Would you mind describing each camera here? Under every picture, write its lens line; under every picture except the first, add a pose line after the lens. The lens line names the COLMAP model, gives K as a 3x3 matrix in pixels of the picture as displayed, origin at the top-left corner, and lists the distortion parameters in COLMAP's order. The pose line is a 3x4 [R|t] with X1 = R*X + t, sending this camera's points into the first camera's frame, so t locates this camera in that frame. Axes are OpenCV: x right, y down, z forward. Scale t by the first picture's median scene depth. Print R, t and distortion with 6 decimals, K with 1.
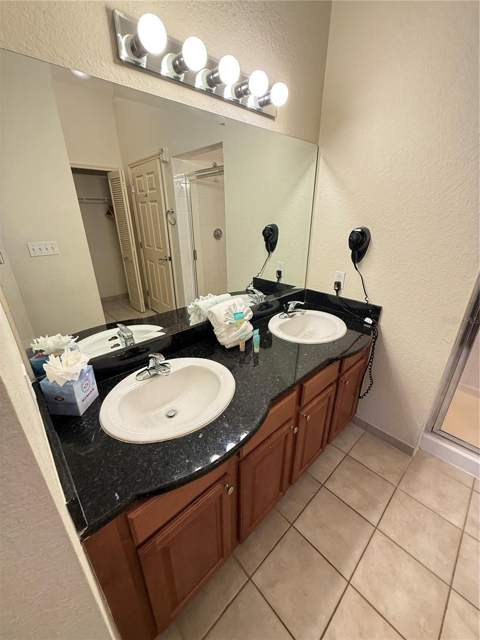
lens RADIAL K [[254.9, 0, 241.6], [0, 254.9, 319.2], [0, 0, 1]] dist [-0.000593, 0.000075]
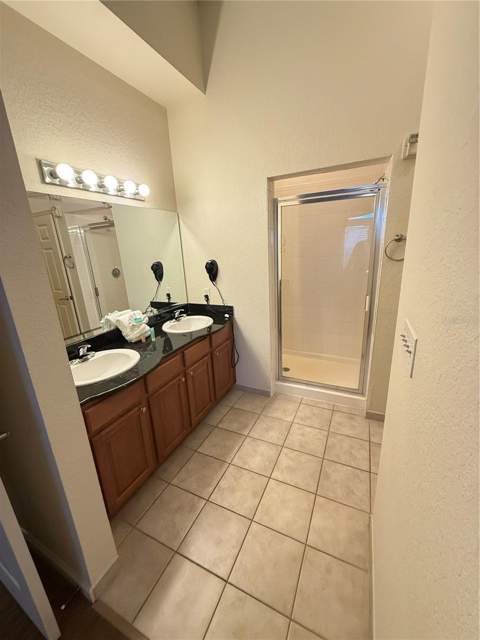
lens RADIAL K [[254.9, 0, 239.7], [0, 254.9, 319.2], [0, 0, 1]] dist [-0.000593, 0.000075]
pose [[0.933148, -0.140987, 0.330693, 0.042817], [0.182136, 0.978499, -0.096778, 0.196910], [-0.309939, 0.150539, 0.938763, -0.519950]]
